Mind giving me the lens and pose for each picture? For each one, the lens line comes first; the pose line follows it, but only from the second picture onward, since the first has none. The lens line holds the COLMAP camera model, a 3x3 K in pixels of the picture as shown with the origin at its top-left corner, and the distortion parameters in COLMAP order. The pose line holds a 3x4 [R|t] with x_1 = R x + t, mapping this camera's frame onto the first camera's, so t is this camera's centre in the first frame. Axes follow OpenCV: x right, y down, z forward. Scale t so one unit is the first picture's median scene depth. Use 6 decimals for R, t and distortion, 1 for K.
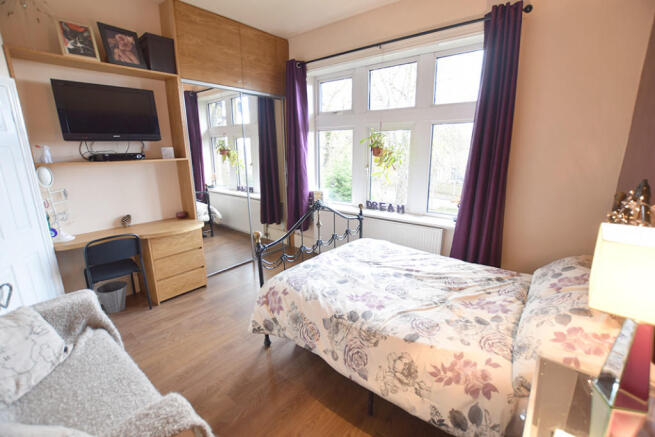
lens RADIAL K [[287.9, 0, 331.1], [0, 287.9, 218.5], [0, 0, 1]] dist [-0.026658, 0.000338]
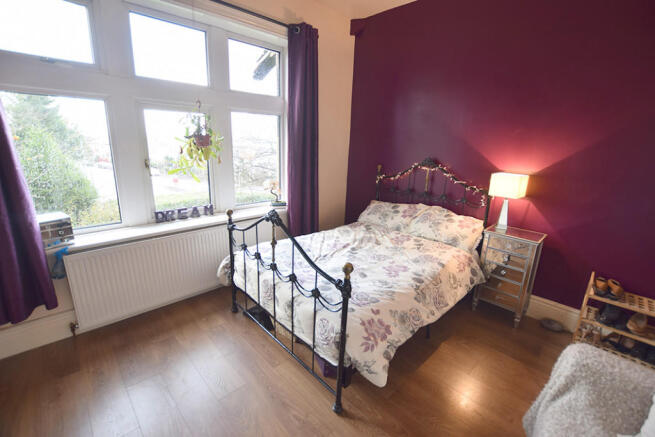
lens RADIAL K [[287.9, 0, 332.7], [0, 287.9, 218.1], [0, 0, 1]] dist [-0.026658, 0.000338]
pose [[0.121630, -0.245557, 0.961721, -0.882370], [0.196109, 0.955760, 0.219233, -0.210203], [-0.973009, 0.161937, 0.164406, 0.895169]]
